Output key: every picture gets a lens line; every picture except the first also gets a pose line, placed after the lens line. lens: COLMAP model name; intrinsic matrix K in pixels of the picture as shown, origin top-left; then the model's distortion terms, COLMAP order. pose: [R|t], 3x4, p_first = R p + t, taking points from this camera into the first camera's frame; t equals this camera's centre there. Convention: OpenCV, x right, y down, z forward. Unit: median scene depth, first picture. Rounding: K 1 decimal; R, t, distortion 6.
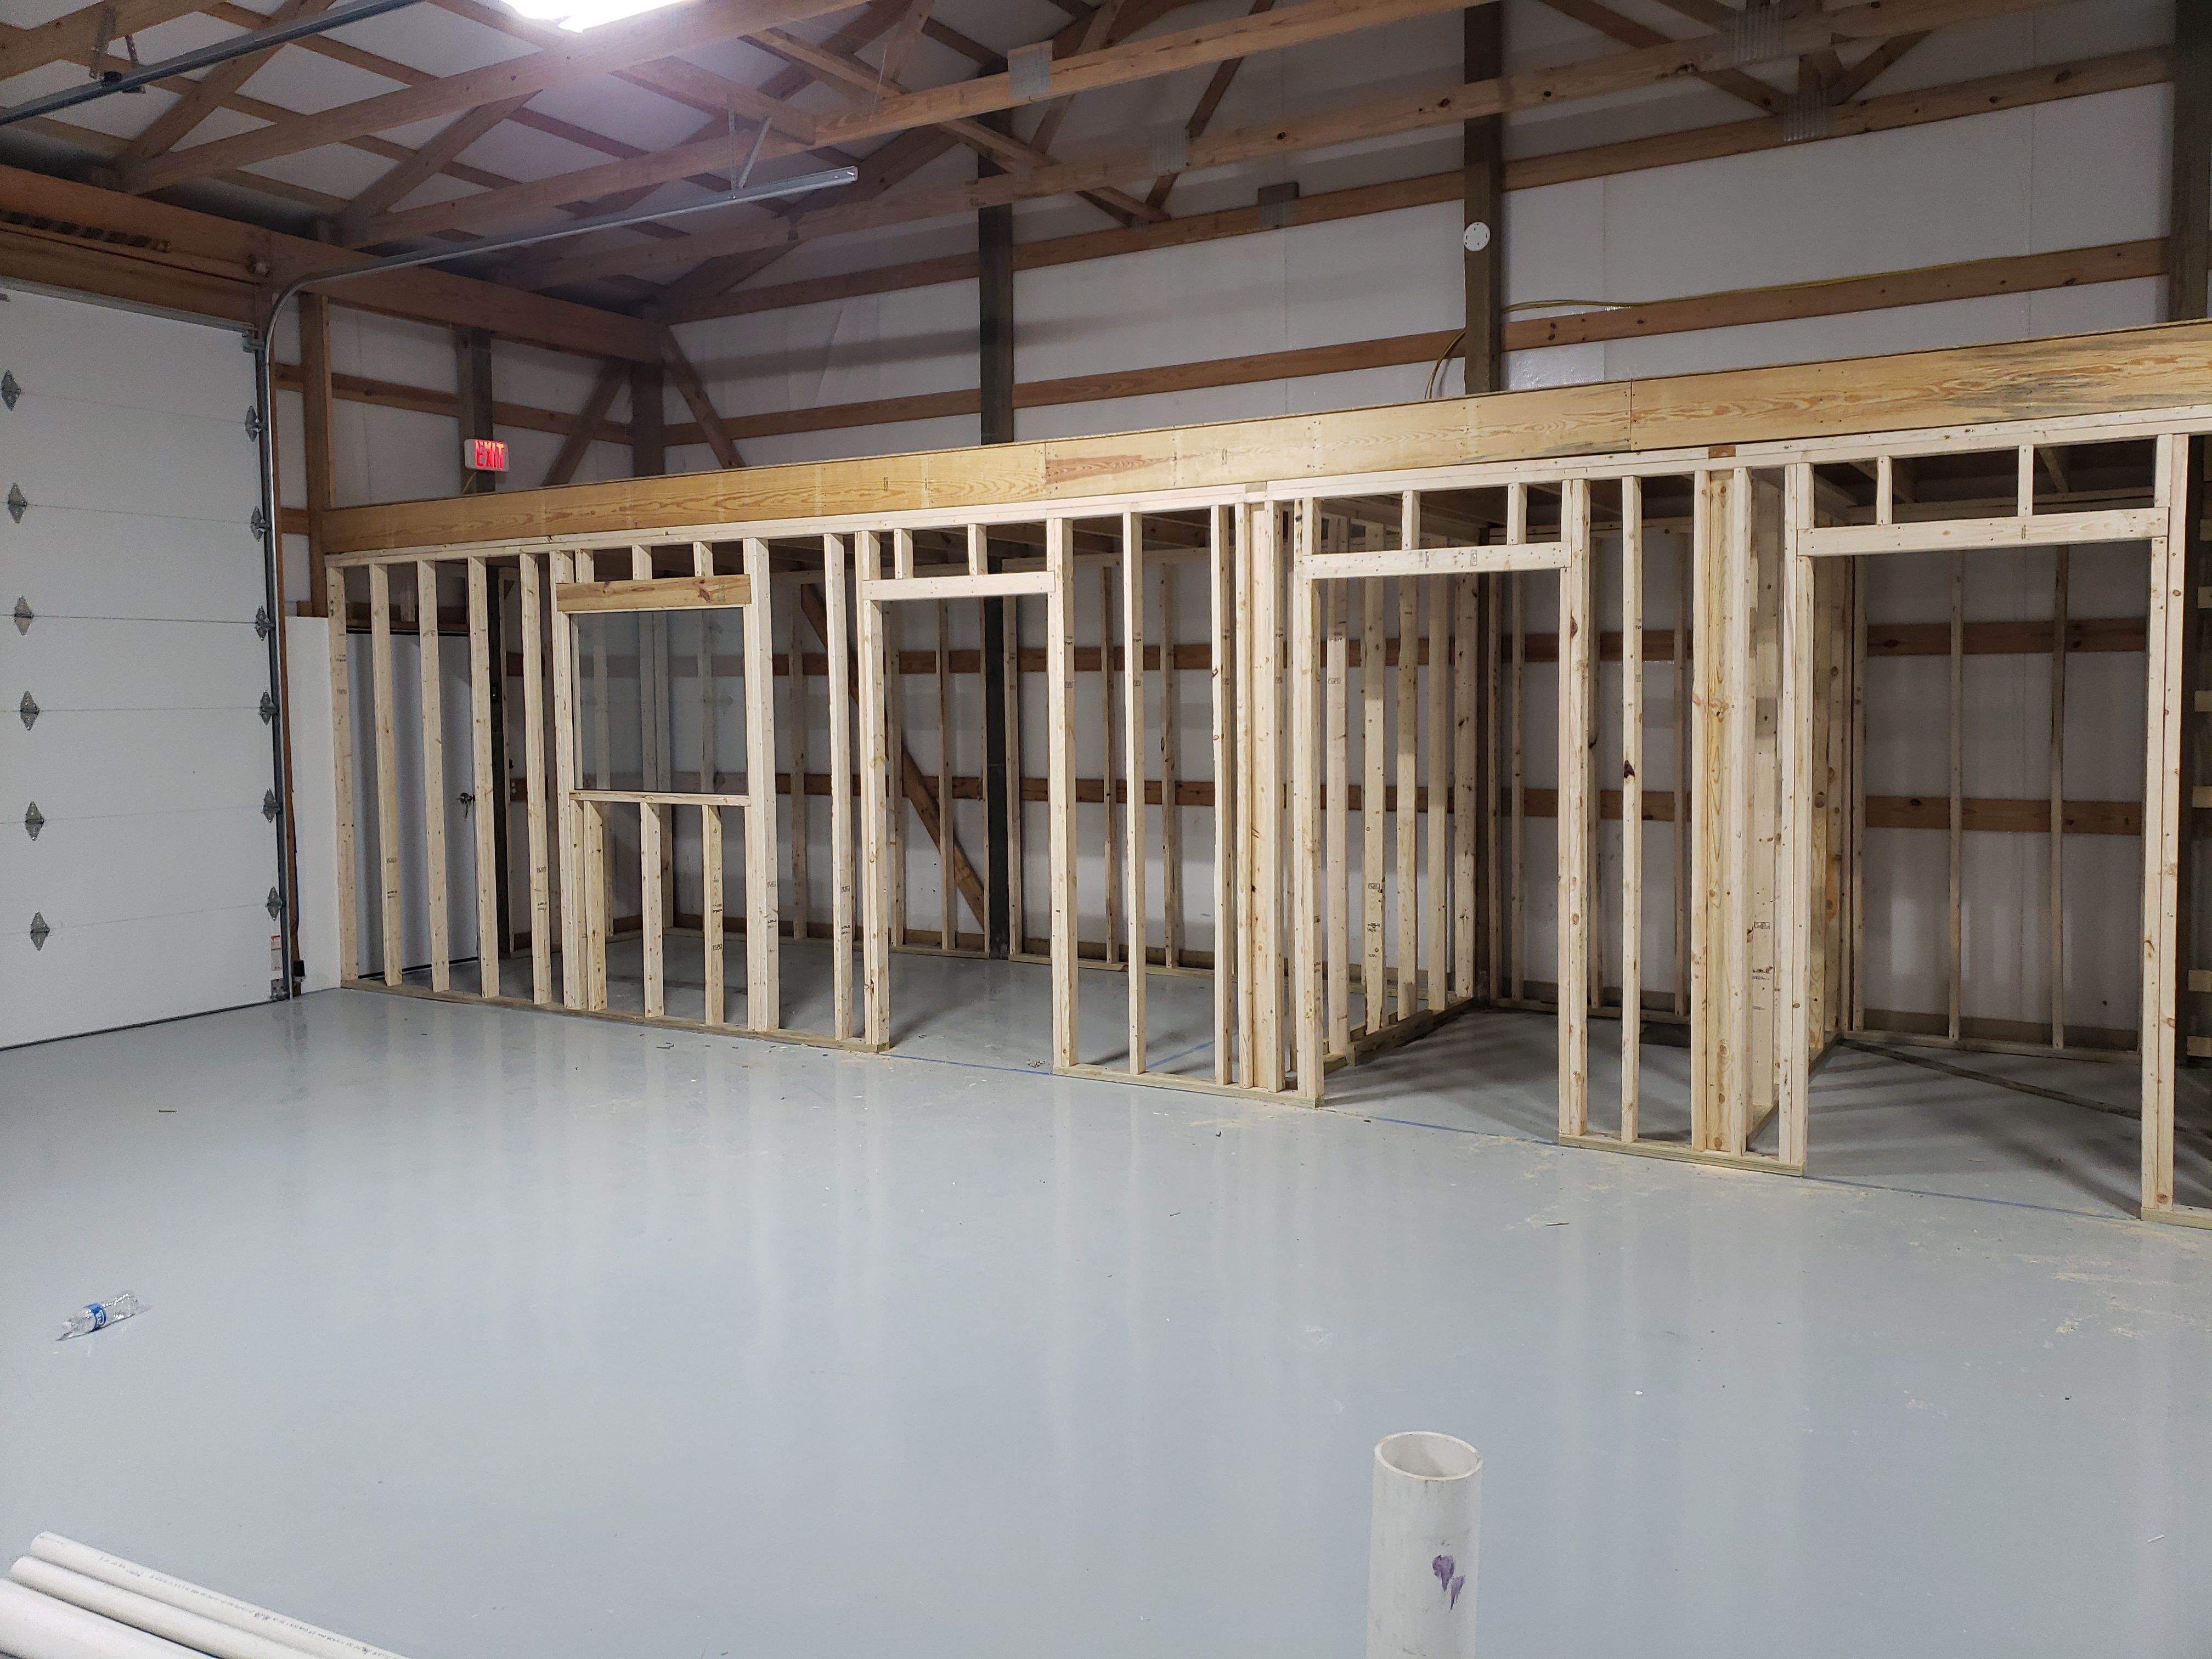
lens RADIAL K [[1665.8, 0, 1113.4], [0, 1665.8, 772.6], [0, 0, 1]] dist [0.010838, 0.005955]
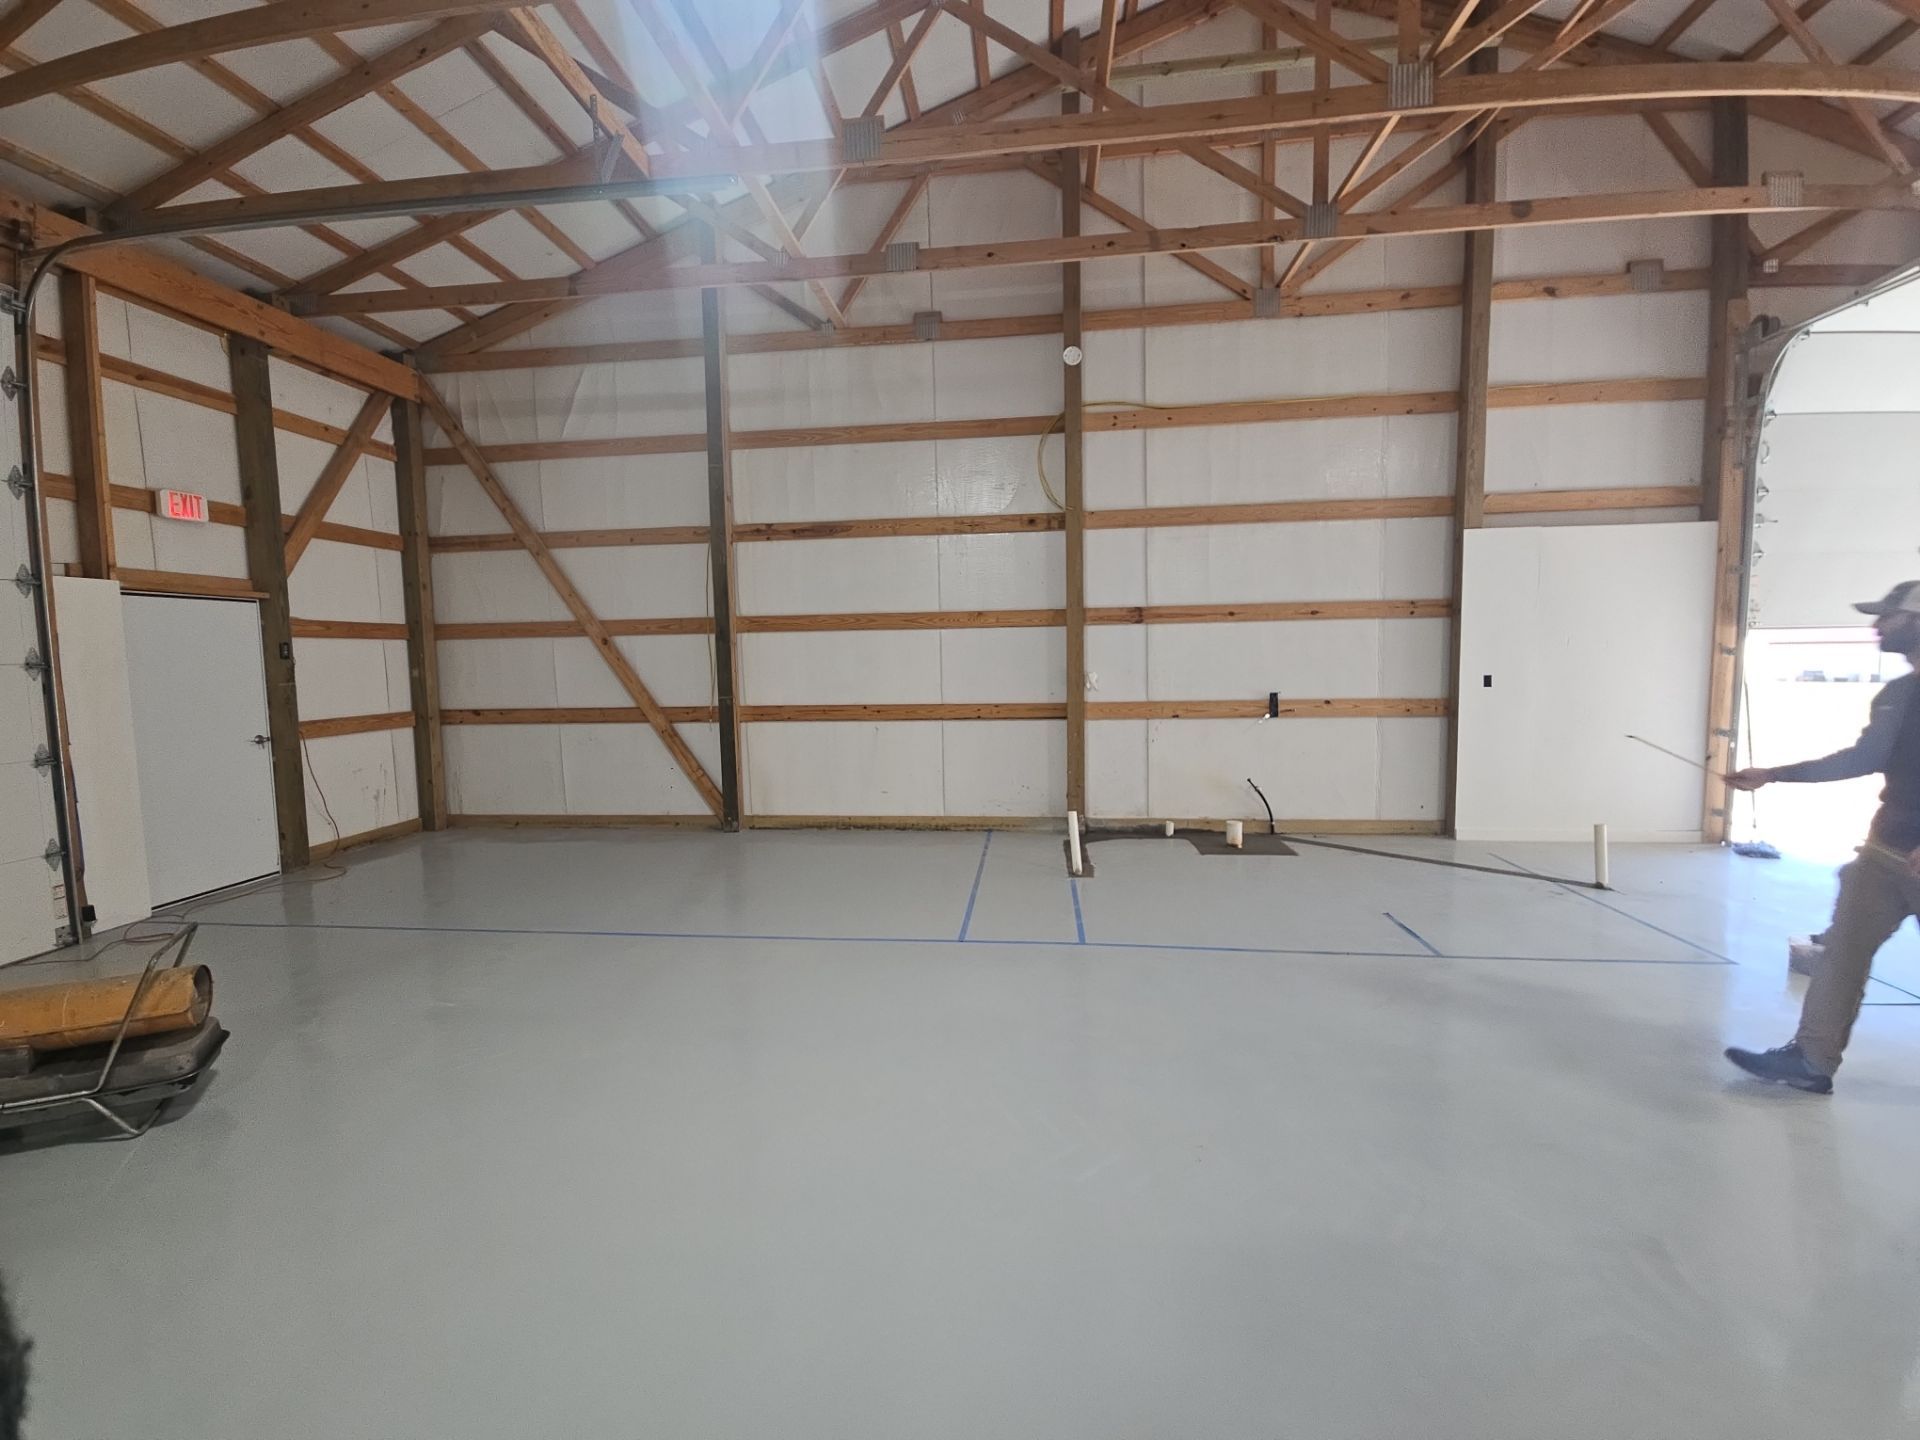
lens RADIAL K [[785.9, 0, 957.1], [0, 785.9, 706.4], [0, 0, 1]] dist [0.010590, -0.011113]
pose [[0.909706, -0.037206, 0.413584, -0.191066], [0.034525, 0.999306, 0.013958, 0.000105], [-0.413816, 0.001581, 0.910359, 0.330915]]
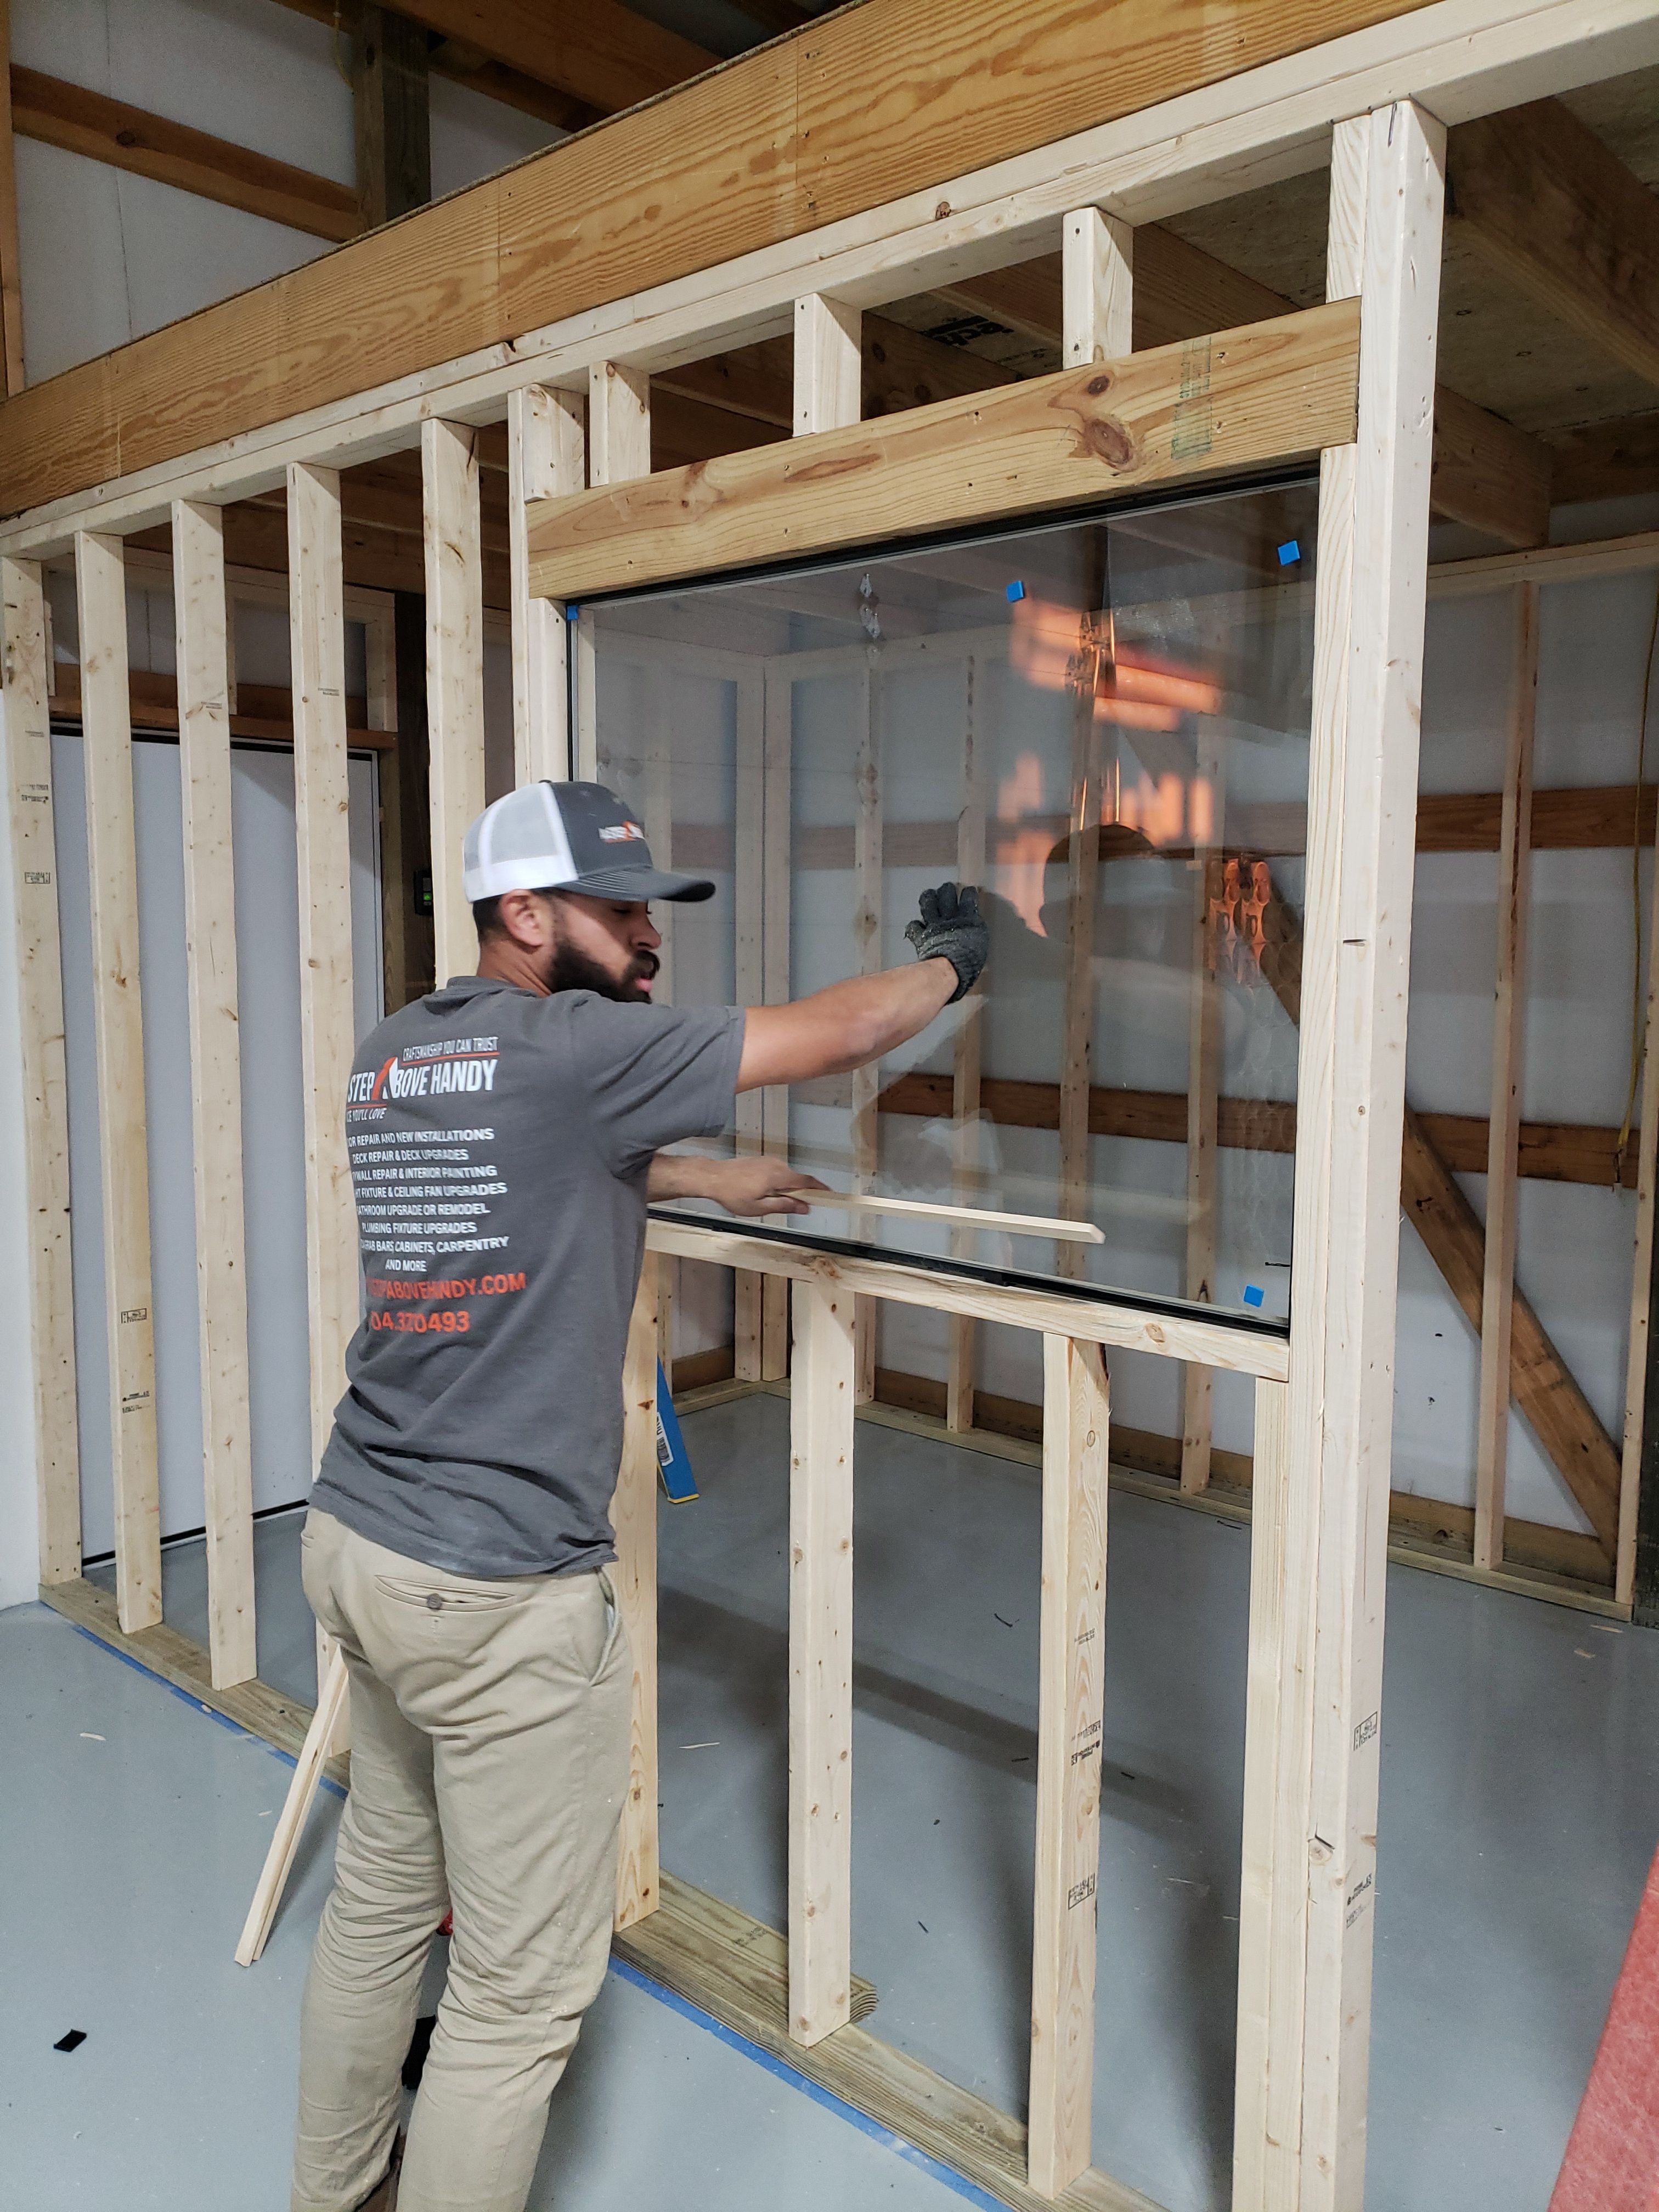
lens RADIAL K [[1726.6, 0, 787.6], [0, 1726.6, 1100.7], [0, 0, 1]] dist [-0.004366, -0.000065]
pose [[0.976226, 0.038818, -0.213249, -0.205129], [-0.028041, 0.998183, 0.053333, -0.023347], [0.214932, -0.046085, 0.975541, 0.660110]]
